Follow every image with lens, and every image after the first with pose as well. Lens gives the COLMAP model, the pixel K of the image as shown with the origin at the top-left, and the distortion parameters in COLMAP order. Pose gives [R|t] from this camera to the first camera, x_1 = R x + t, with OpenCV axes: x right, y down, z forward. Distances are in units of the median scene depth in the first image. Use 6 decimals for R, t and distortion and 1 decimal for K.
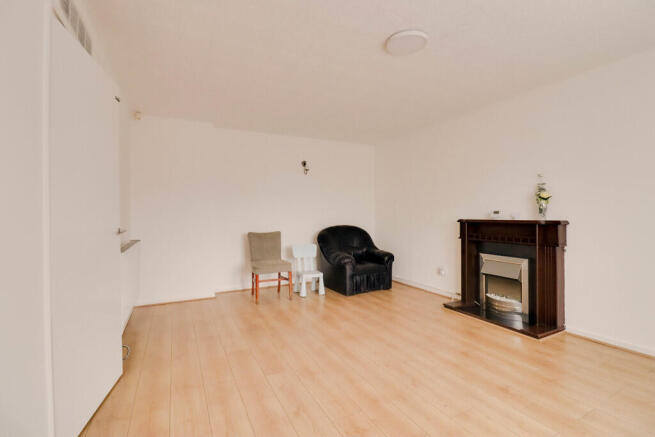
lens RADIAL K [[302.6, 0, 330.3], [0, 302.6, 210.5], [0, 0, 1]] dist [-0.000064, -0.011392]
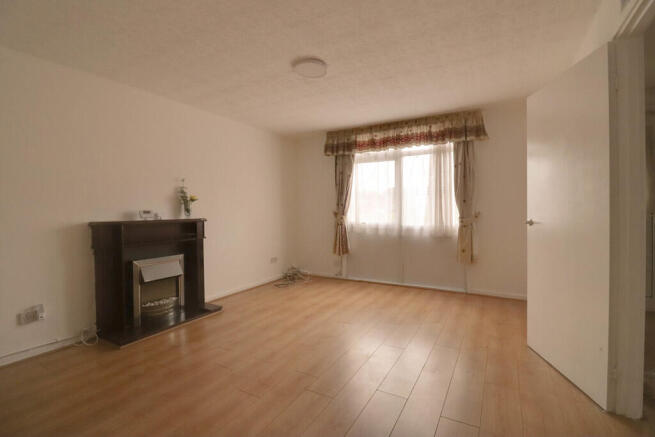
lens RADIAL K [[302.6, 0, 330.3], [0, 302.6, 210.5], [0, 0, 1]] dist [-0.000064, -0.011392]
pose [[-0.561419, 0.012154, 0.827443, -0.572803], [0.000420, 0.999896, -0.014402, 0.016816], [-0.827532, -0.007738, -0.561365, 1.179925]]
